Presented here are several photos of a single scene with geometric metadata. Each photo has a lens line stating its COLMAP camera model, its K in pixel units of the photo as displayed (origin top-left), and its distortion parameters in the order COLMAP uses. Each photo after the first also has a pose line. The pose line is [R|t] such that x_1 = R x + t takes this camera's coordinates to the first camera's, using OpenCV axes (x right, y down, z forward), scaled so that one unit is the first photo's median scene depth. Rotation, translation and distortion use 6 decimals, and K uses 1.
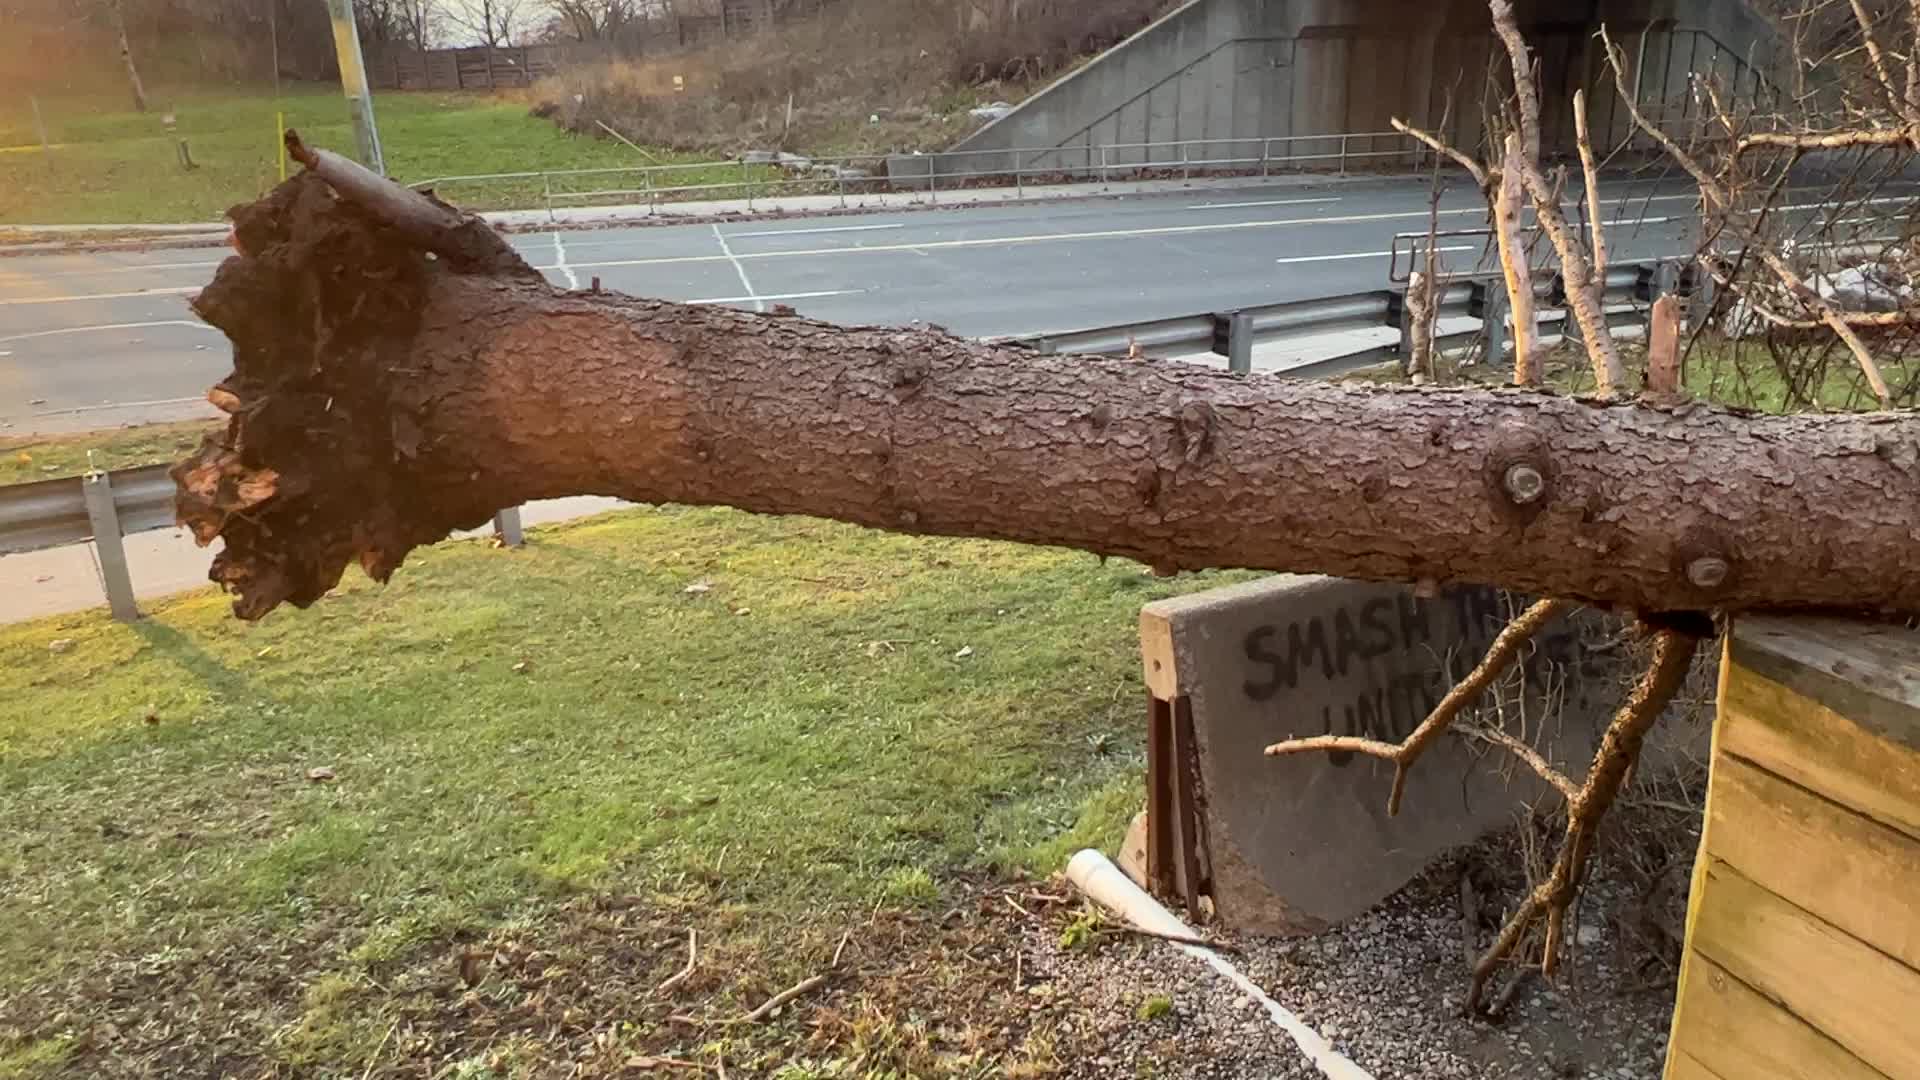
lens RADIAL K [[1389.9, 0, 952.6], [0, 1389.9, 529.2], [0, 0, 1]] dist [0.006437, 0.000562]
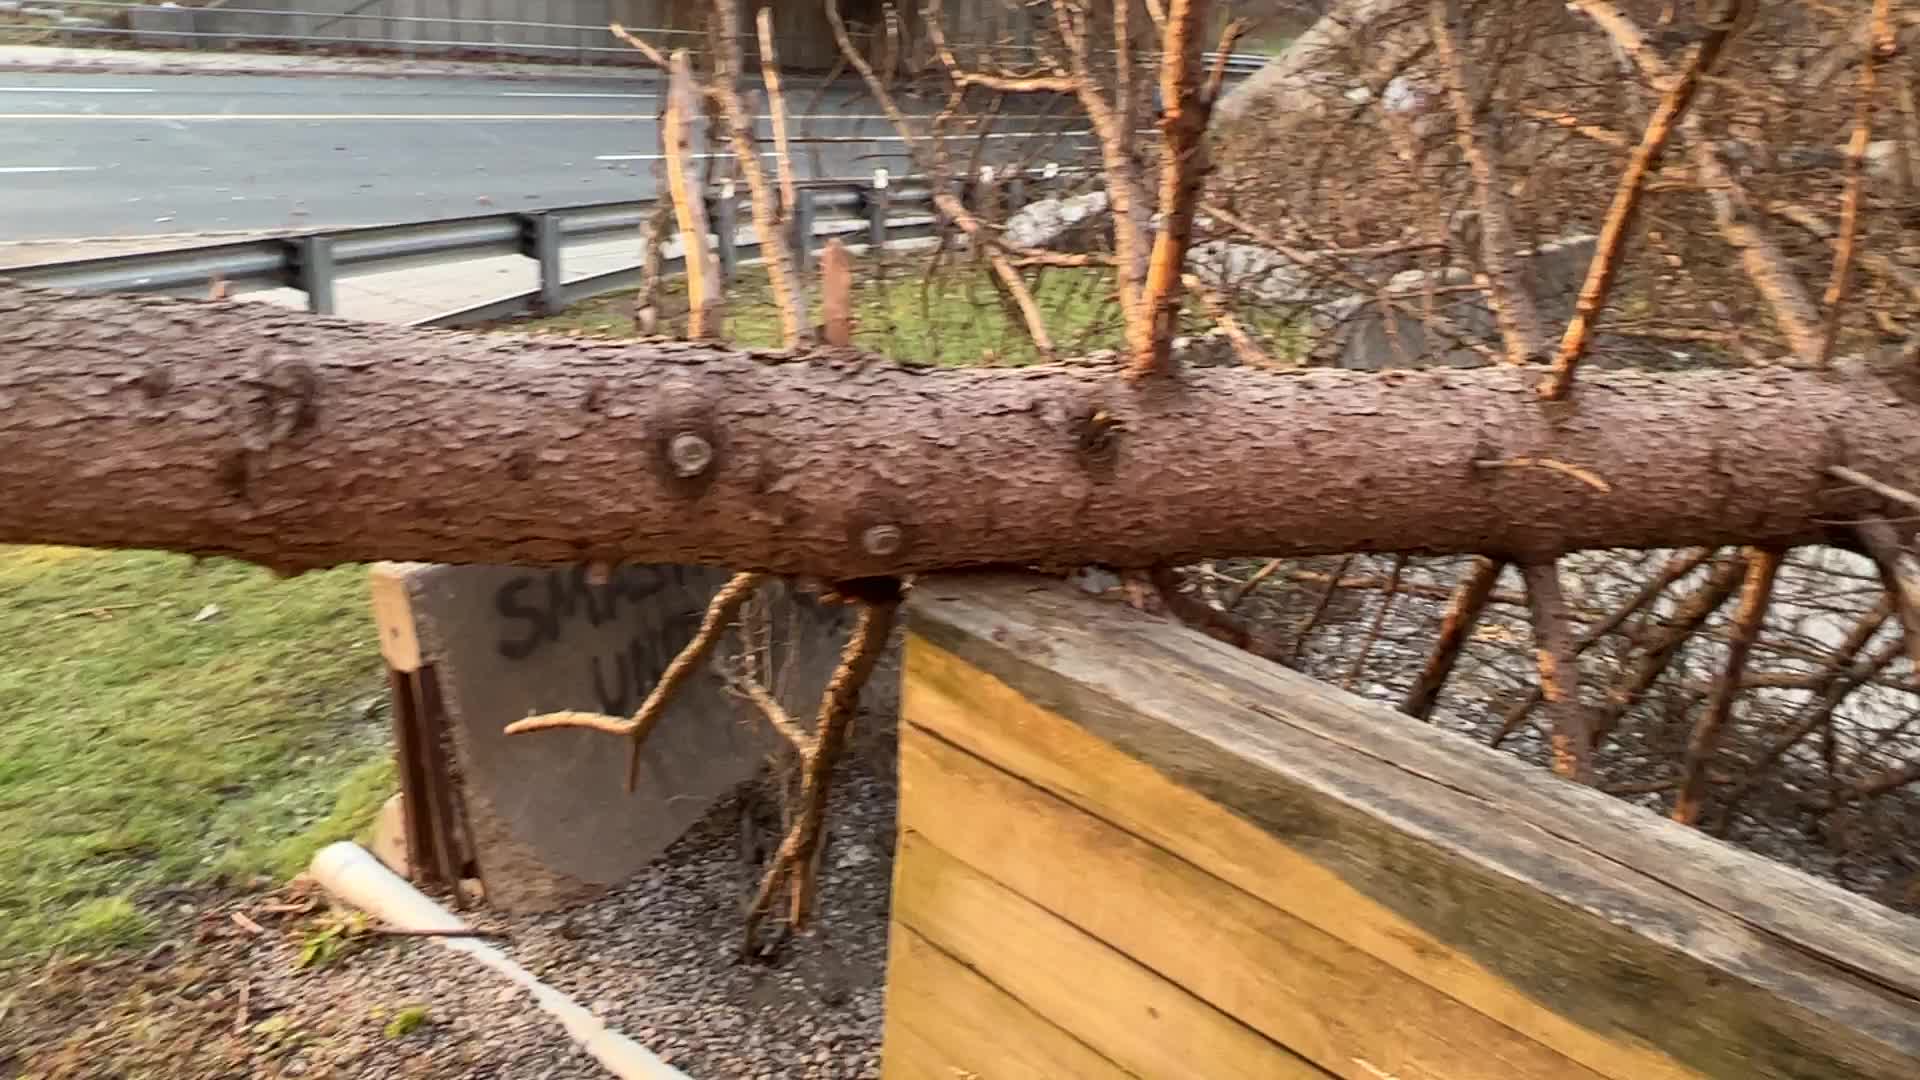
lens RADIAL K [[1389.9, 0, 952.6], [0, 1389.9, 529.2], [0, 0, 1]] dist [0.006437, 0.000562]
pose [[0.897333, -0.067890, 0.436101, 0.095761], [0.036192, 0.996090, 0.080597, -0.027970], [-0.439867, -0.056539, 0.896281, 0.073513]]
